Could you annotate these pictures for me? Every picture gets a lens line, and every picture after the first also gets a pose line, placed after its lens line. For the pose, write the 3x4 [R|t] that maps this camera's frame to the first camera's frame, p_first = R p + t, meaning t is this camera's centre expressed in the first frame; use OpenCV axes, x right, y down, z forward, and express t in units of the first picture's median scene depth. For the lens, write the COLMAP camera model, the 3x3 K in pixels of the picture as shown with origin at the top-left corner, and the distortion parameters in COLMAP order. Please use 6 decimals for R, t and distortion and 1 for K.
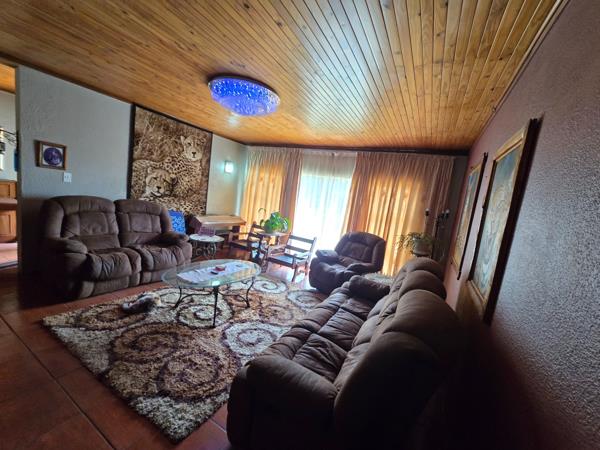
lens RADIAL K [[248.3, 0, 300.0], [0, 248.3, 225.0], [0, 0, 1]] dist [-0.003339, -0.000316]
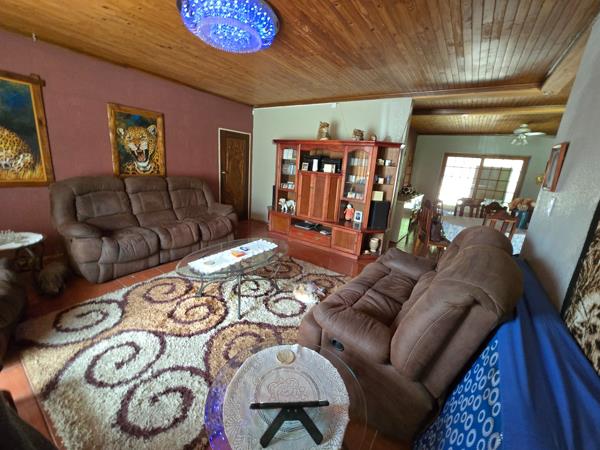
lens RADIAL K [[248.3, 0, 300.0], [0, 248.3, 225.0], [0, 0, 1]] dist [-0.003339, -0.000316]
pose [[-0.970041, -0.236692, 0.054745, -0.404716], [-0.200755, 0.907881, 0.368036, -0.196599], [-0.136813, 0.346020, -0.928199, 1.276581]]
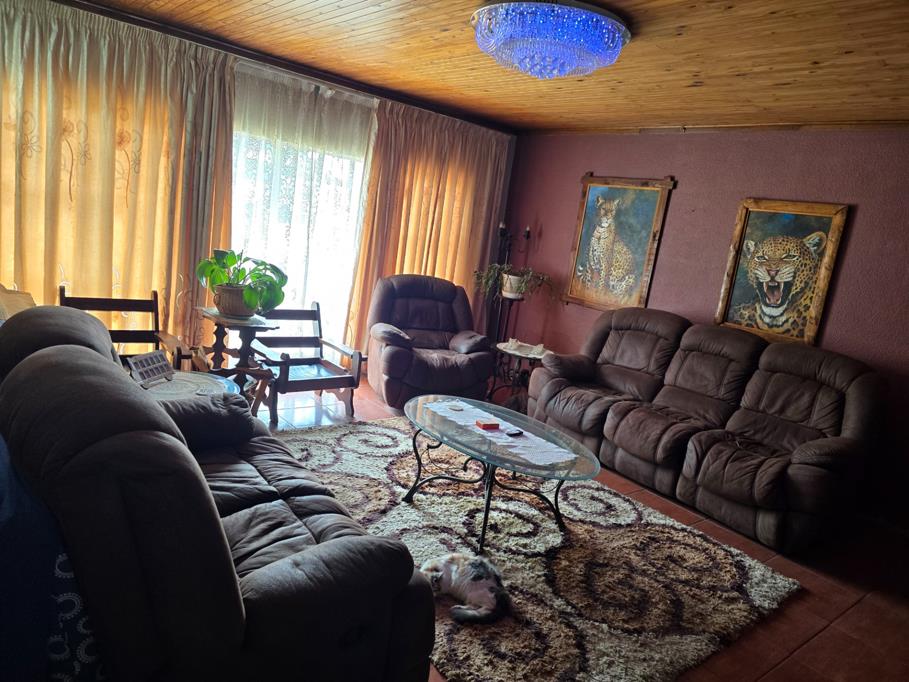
lens RADIAL K [[597.1, 0, 454.5], [0, 597.1, 341.0], [0, 0, 1]] dist [0.002242, -0.001400]
pose [[0.406884, -0.258387, 0.876174, -0.919185], [0.022819, 0.961737, 0.273023, -0.194895], [-0.913195, -0.091095, 0.397212, 0.479481]]
